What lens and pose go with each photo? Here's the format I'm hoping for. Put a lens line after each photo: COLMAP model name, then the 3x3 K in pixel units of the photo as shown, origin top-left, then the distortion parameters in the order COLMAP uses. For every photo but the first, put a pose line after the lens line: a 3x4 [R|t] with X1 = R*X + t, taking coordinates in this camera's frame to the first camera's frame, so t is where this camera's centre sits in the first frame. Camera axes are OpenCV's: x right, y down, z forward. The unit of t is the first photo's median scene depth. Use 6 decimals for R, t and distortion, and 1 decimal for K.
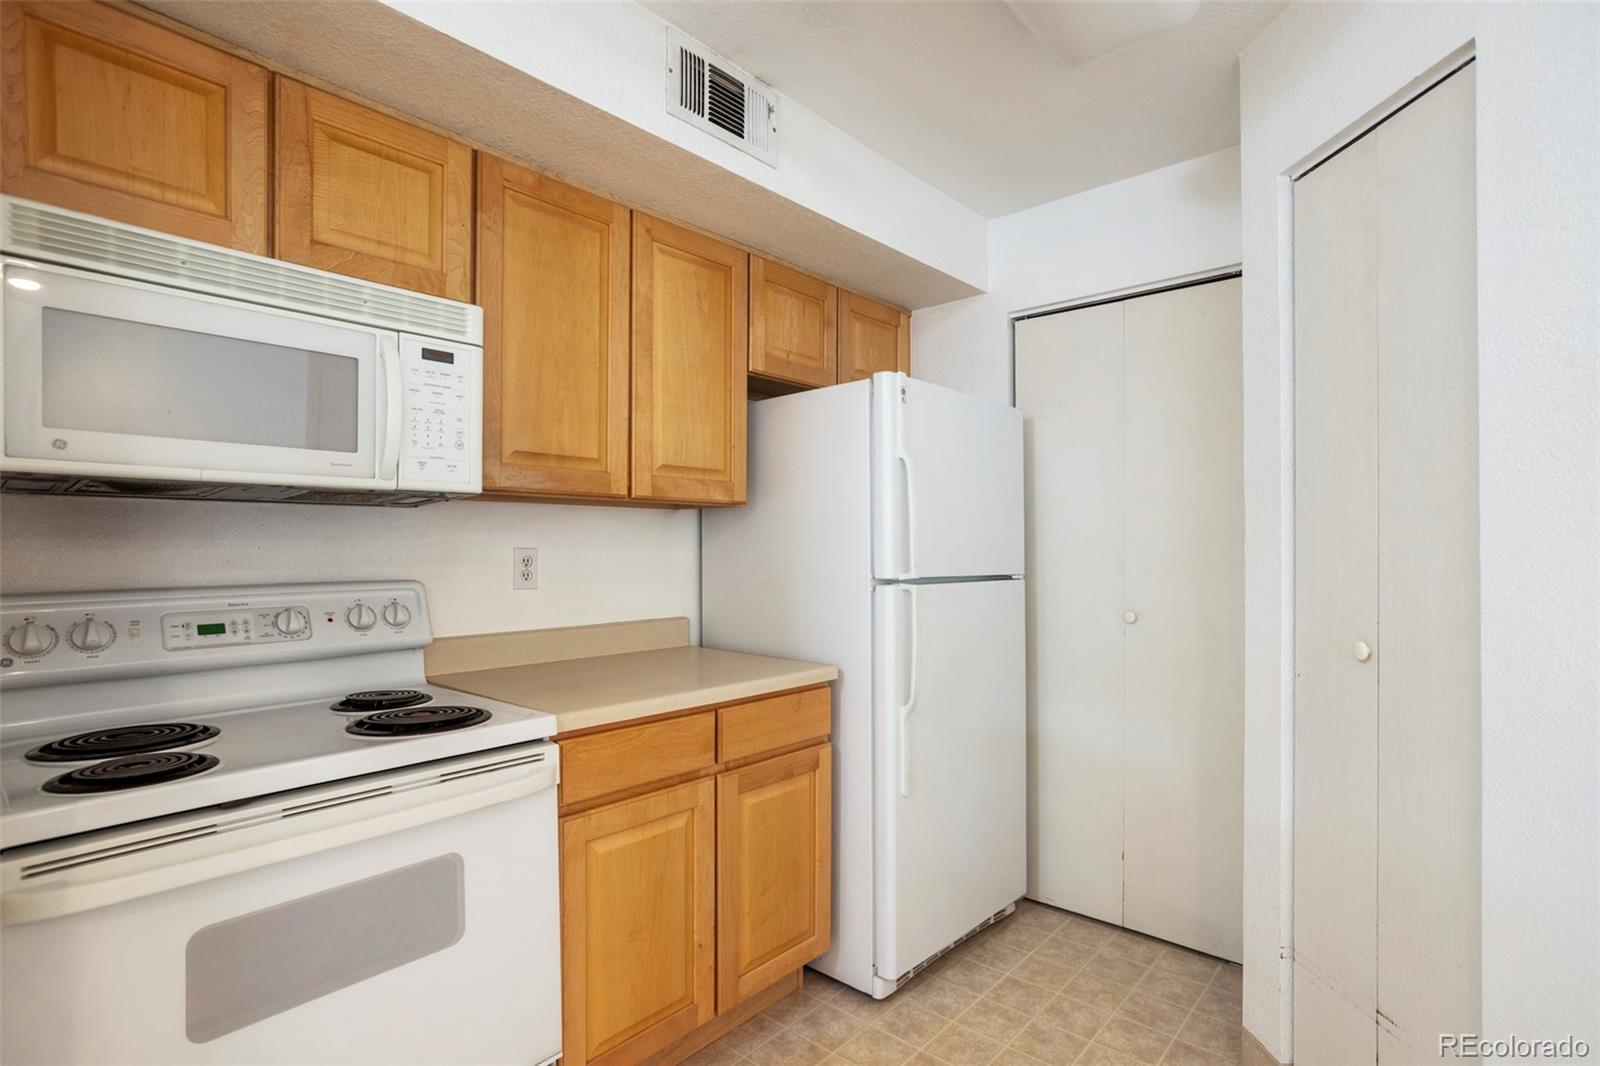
lens RADIAL K [[795.4, 0, 800.3], [0, 795.4, 574.0], [0, 0, 1]] dist [-0.046599, 0.000076]
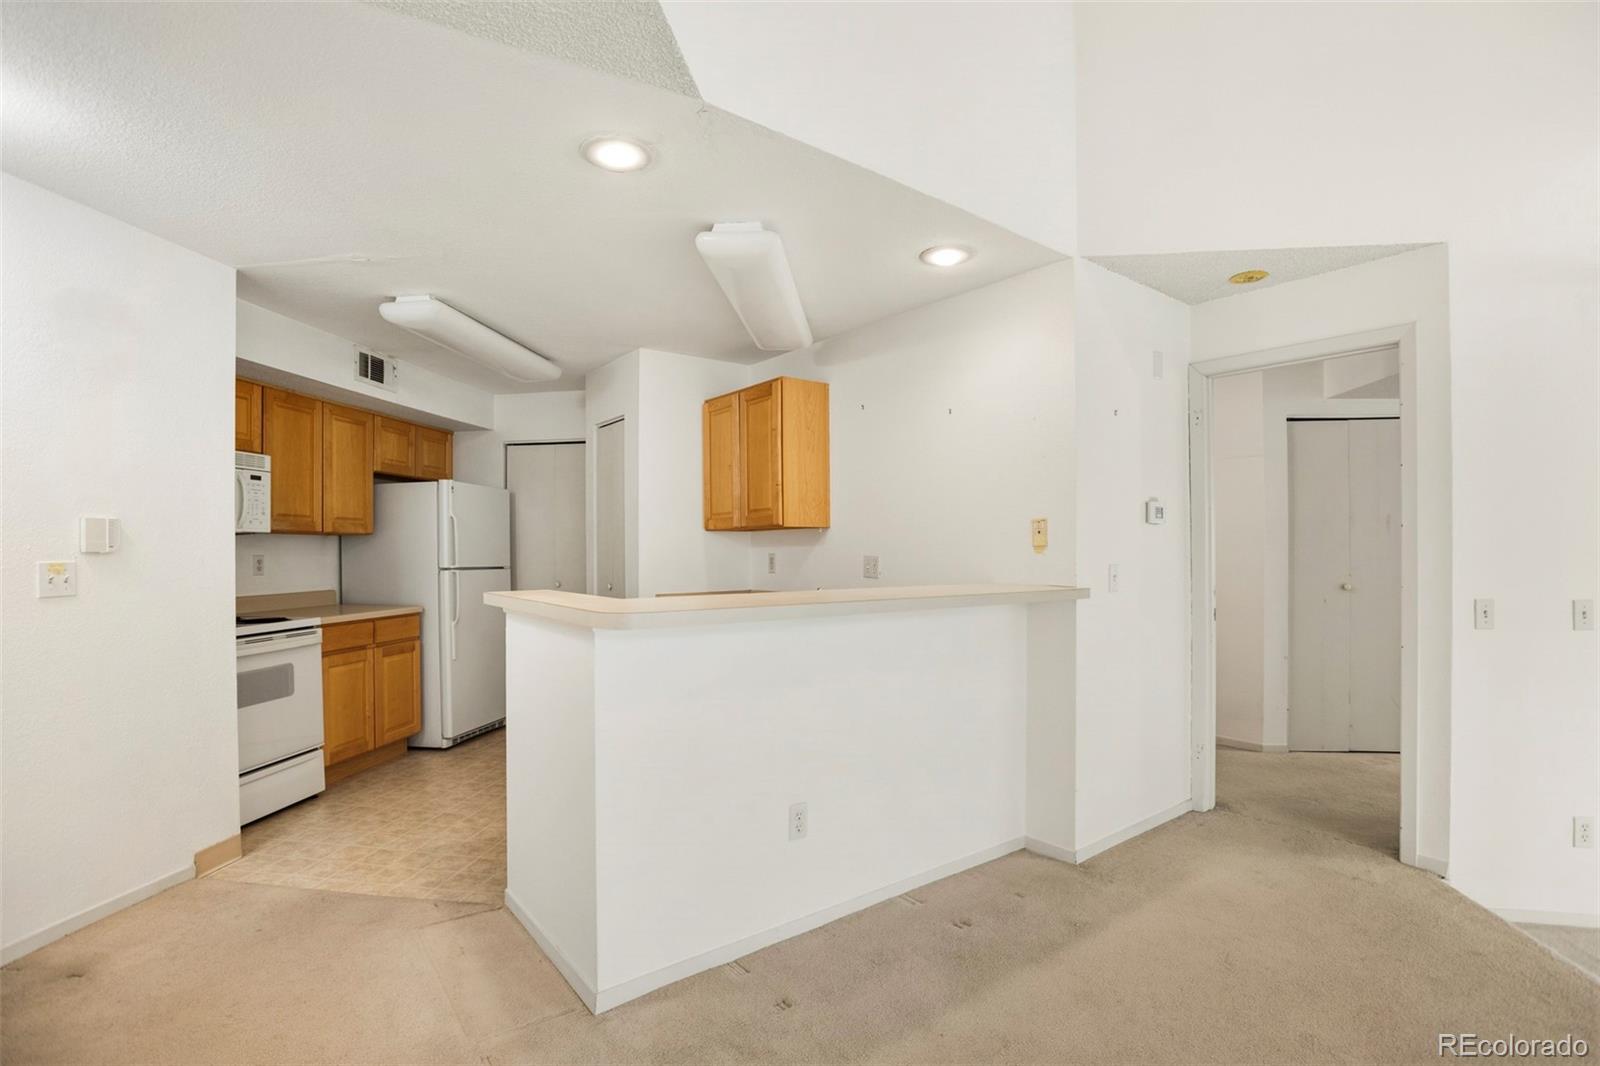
lens RADIAL K [[787.4, 0, 800.9], [0, 787.4, 542.8], [0, 0, 1]] dist [-0.068802, 0.036961]
pose [[0.838229, 0.002932, 0.545310, -0.267573], [0.021193, 0.999055, -0.037949, 0.042618], [-0.544906, 0.043367, 0.837375, -1.526357]]
